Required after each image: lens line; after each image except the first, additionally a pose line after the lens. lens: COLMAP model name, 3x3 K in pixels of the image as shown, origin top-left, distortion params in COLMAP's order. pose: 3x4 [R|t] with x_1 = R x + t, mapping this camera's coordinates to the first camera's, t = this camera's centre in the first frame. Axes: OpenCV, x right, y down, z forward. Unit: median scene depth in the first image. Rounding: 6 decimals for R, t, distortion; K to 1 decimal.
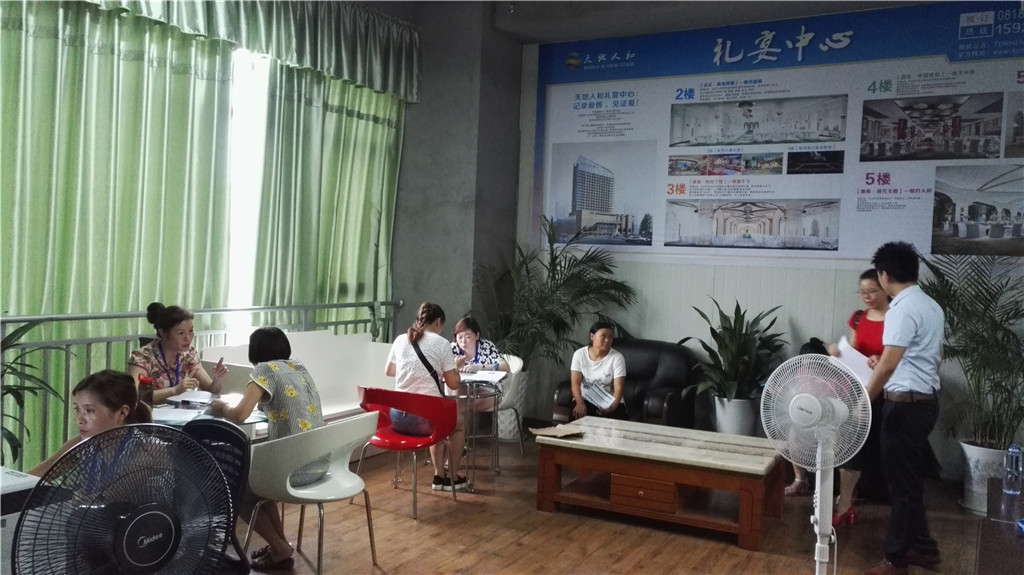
lens RADIAL K [[781.9, 0, 473.5], [0, 781.9, 283.3], [0, 0, 1]] dist [0.033748, 0.004536]
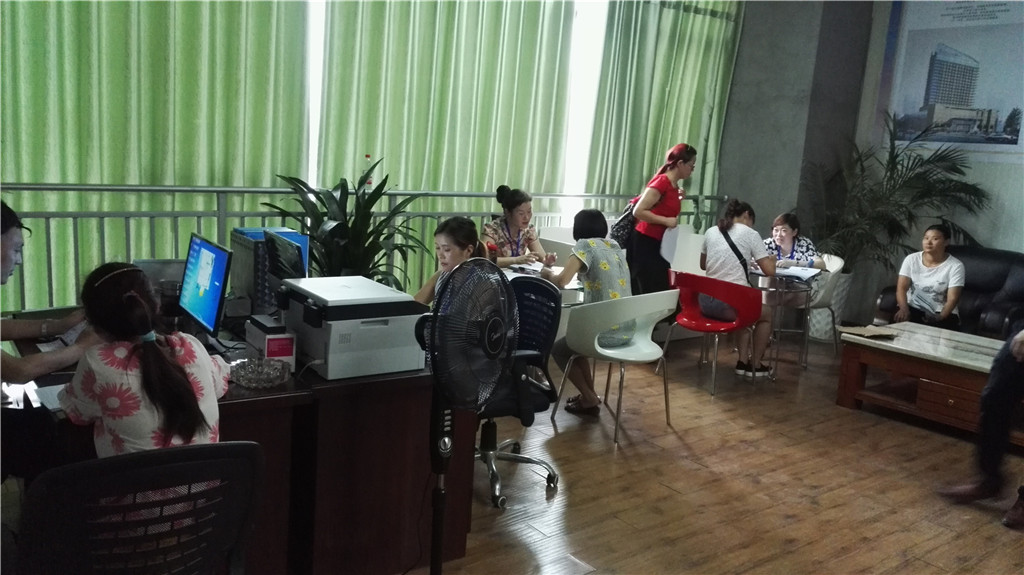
lens RADIAL K [[781.9, 0, 473.5], [0, 781.9, 283.3], [0, 0, 1]] dist [0.033748, 0.004536]
pose [[0.903811, 0.098688, -0.416396, 0.058272], [-0.044468, 0.989436, 0.137980, 0.010540], [0.425615, -0.106192, 0.898652, -0.093717]]
